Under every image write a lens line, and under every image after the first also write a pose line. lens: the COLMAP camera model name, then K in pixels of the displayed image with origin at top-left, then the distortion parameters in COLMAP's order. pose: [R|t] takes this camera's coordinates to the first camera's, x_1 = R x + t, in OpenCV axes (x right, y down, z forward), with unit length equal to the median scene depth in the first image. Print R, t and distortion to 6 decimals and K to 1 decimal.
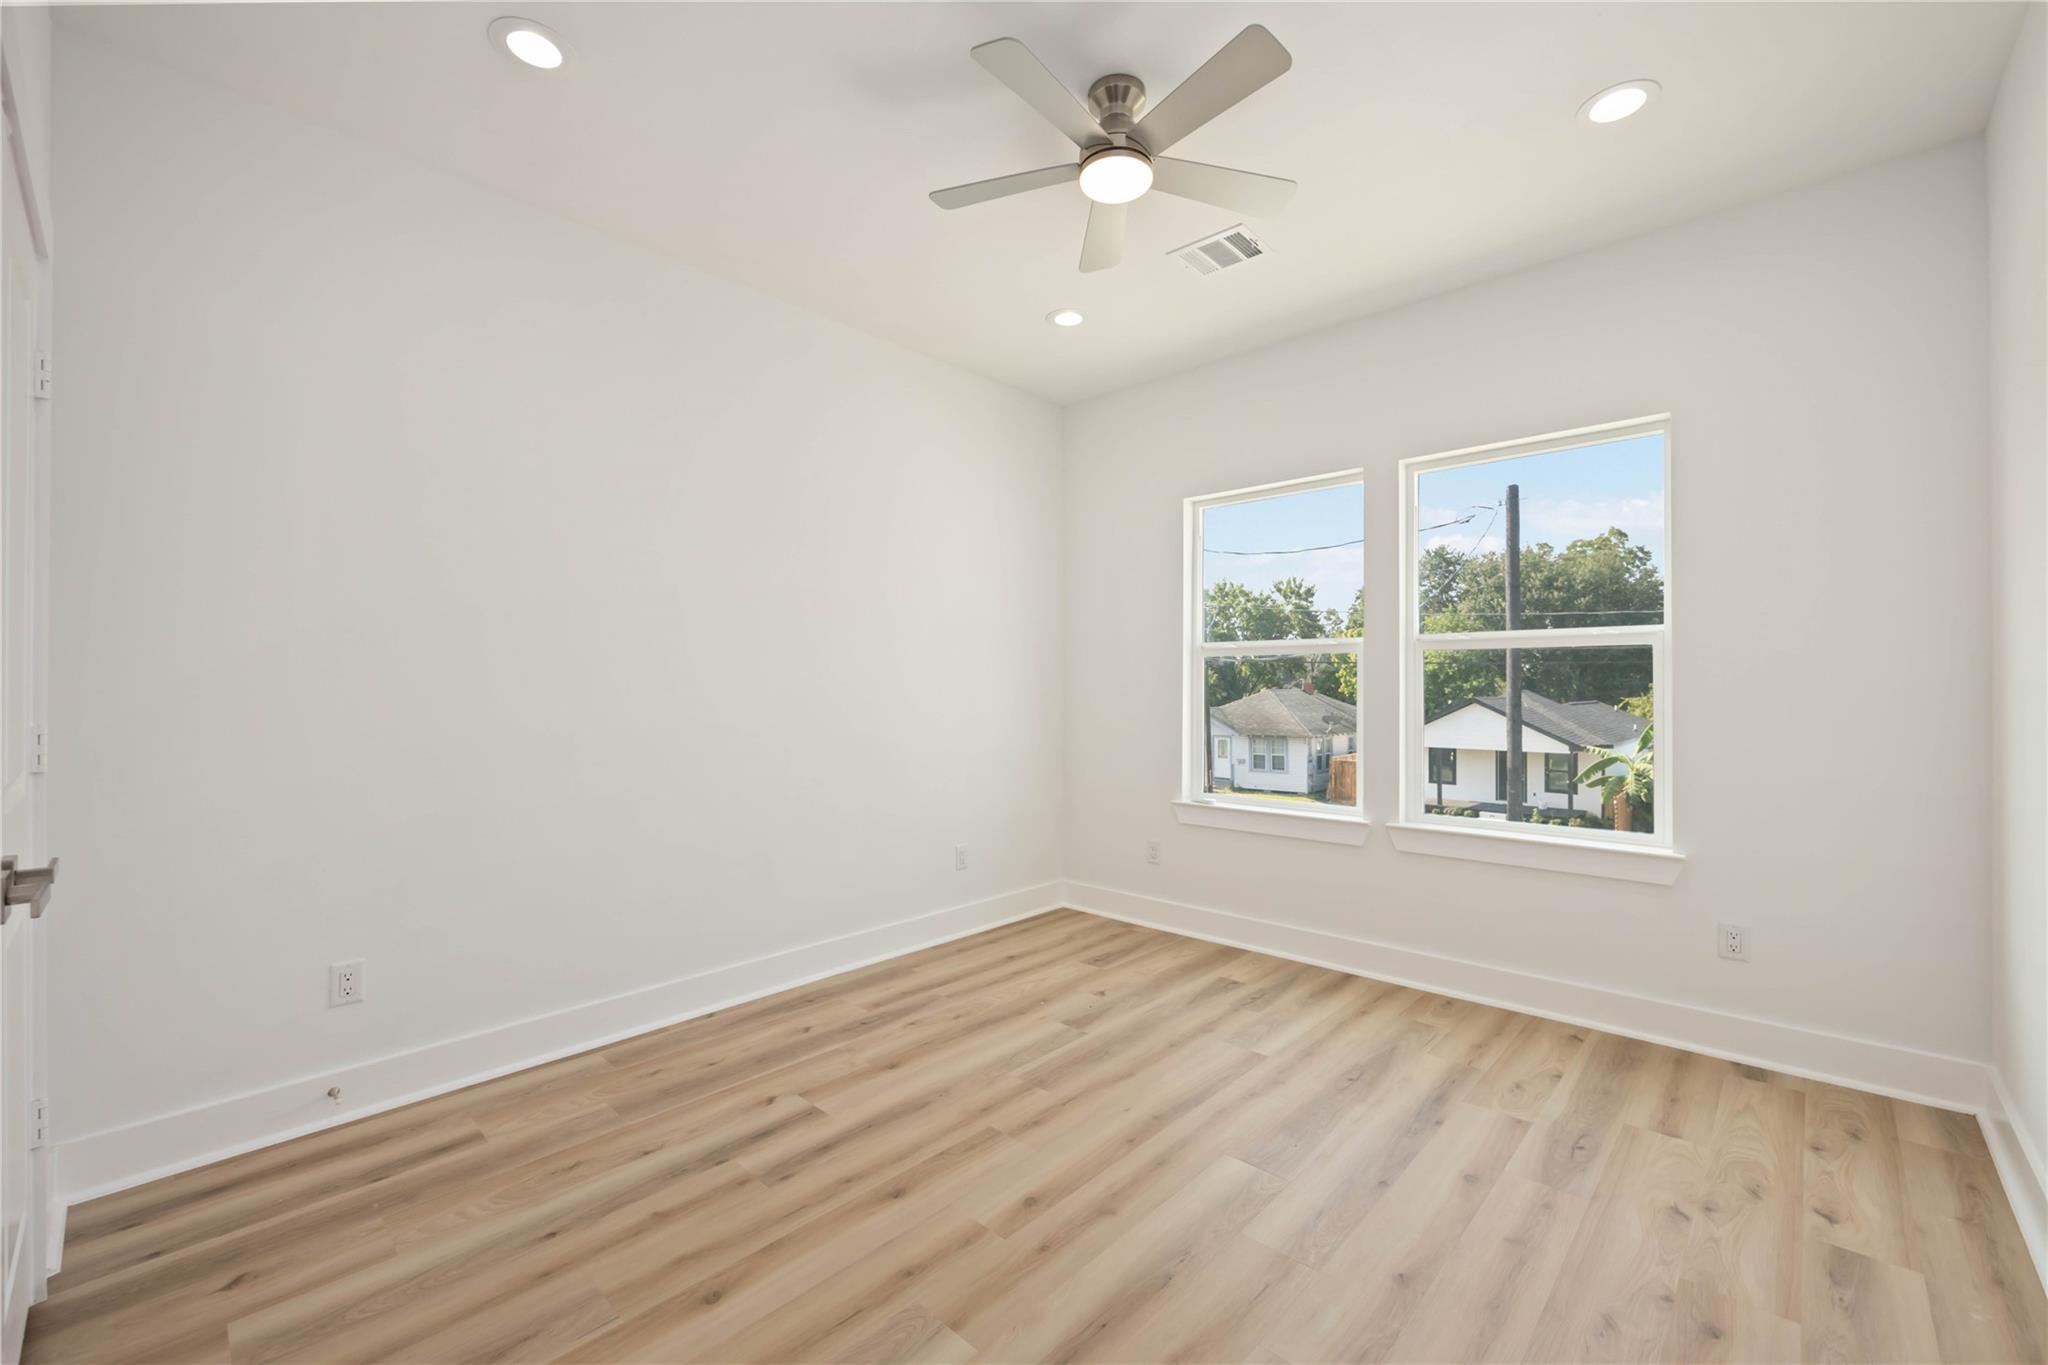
lens RADIAL K [[821.0, 0, 1029.8], [0, 821.0, 686.3], [0, 0, 1]] dist [-0.001543, -0.000187]
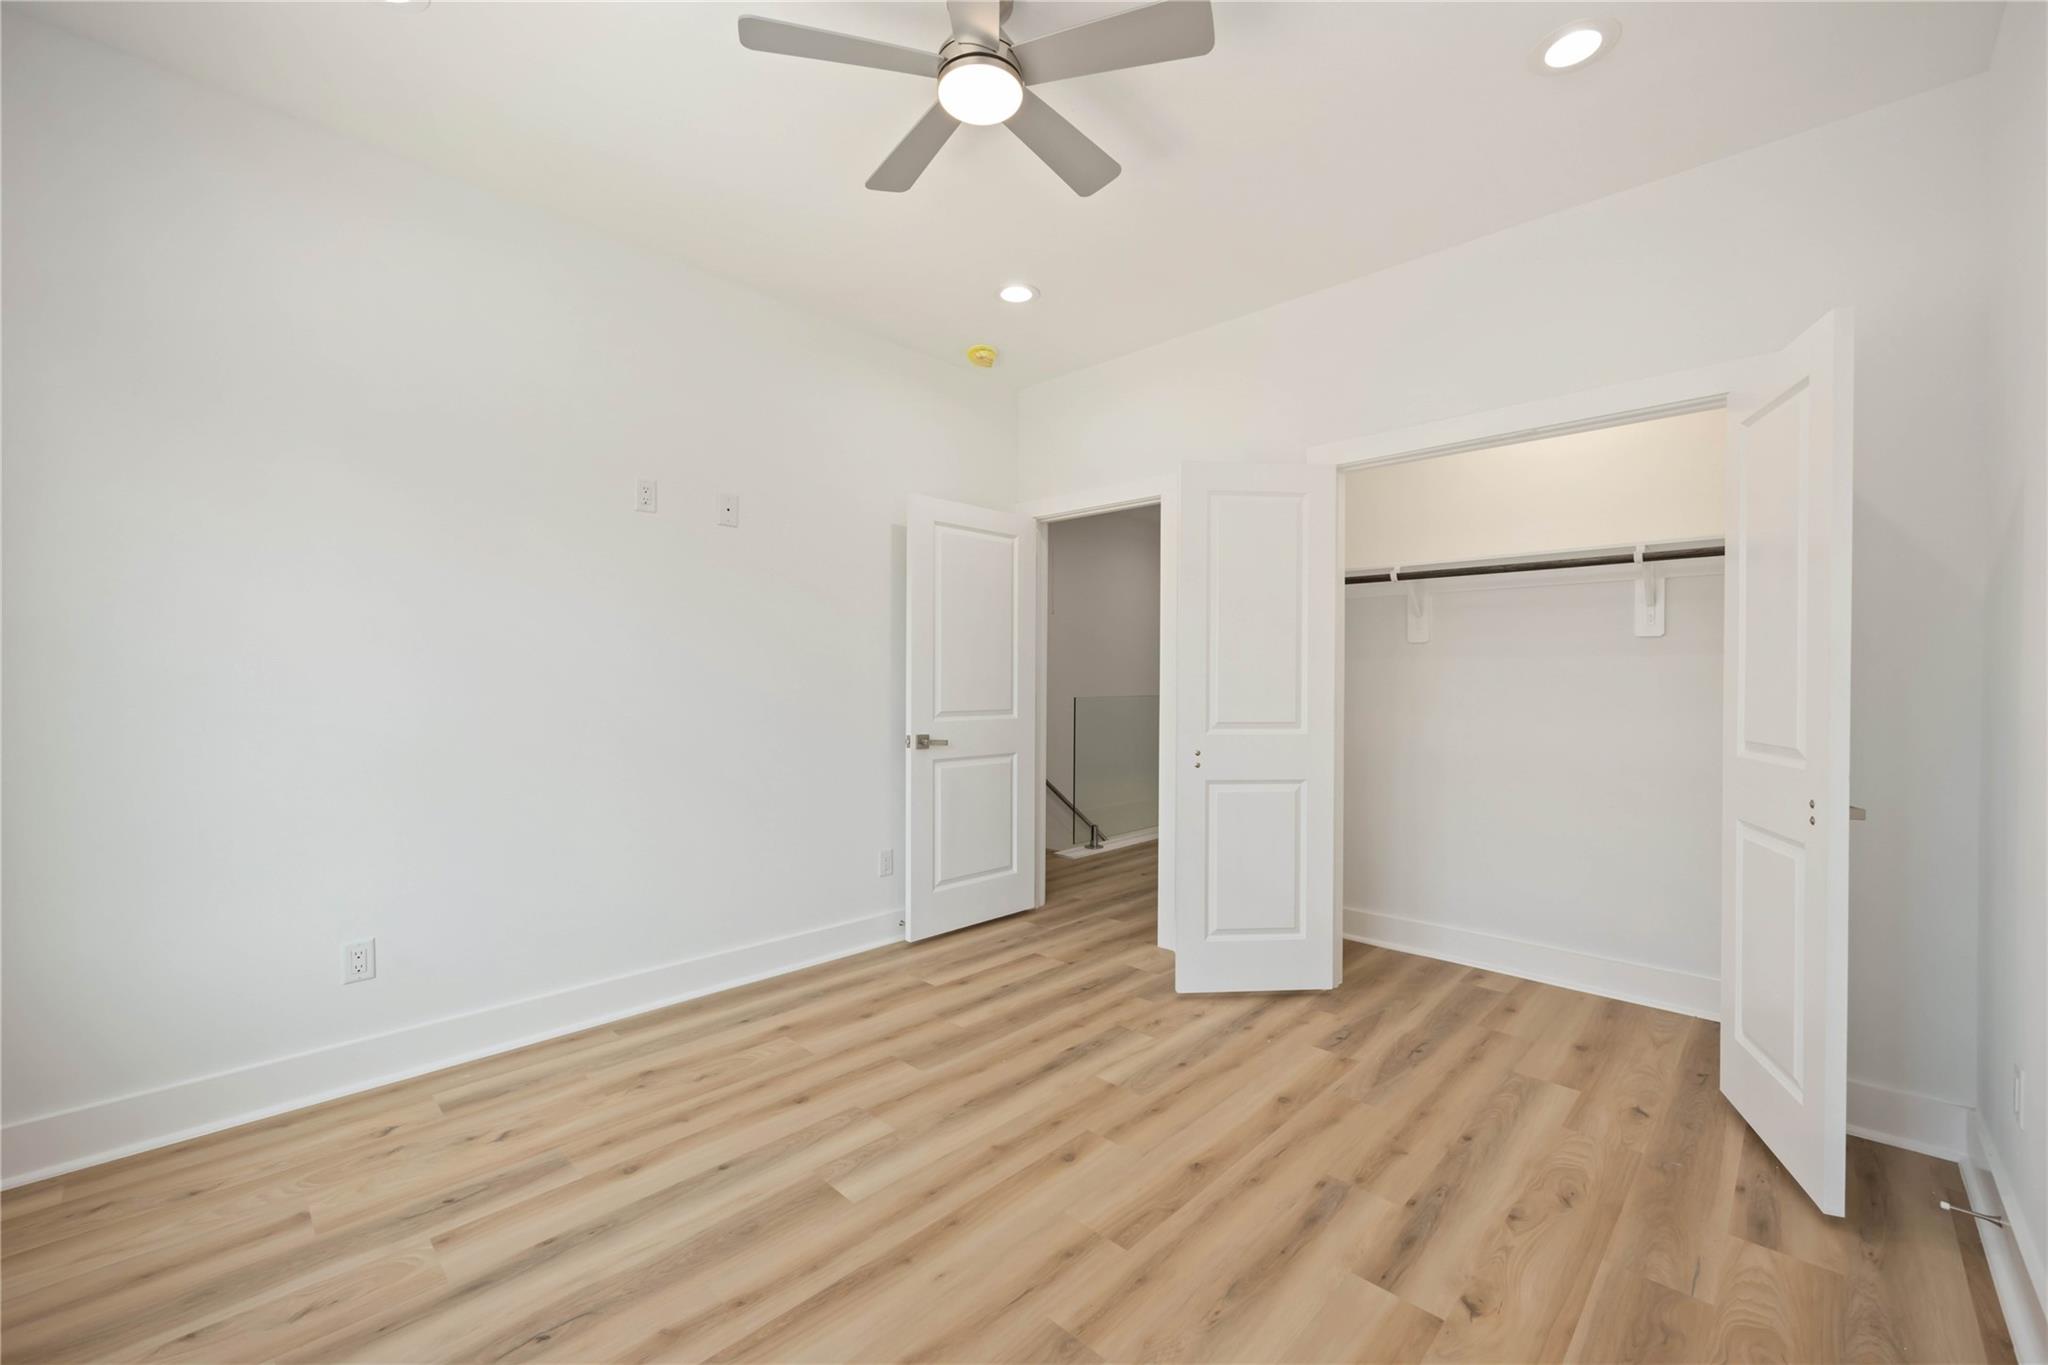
lens RADIAL K [[821.0, 0, 1029.8], [0, 821.0, 686.3], [0, 0, 1]] dist [-0.001543, -0.000187]
pose [[-0.999951, -0.003271, 0.009342, 0.041439], [-0.003177, 0.999944, 0.010096, -0.002393], [-0.009375, 0.010066, -0.999905, 1.953189]]
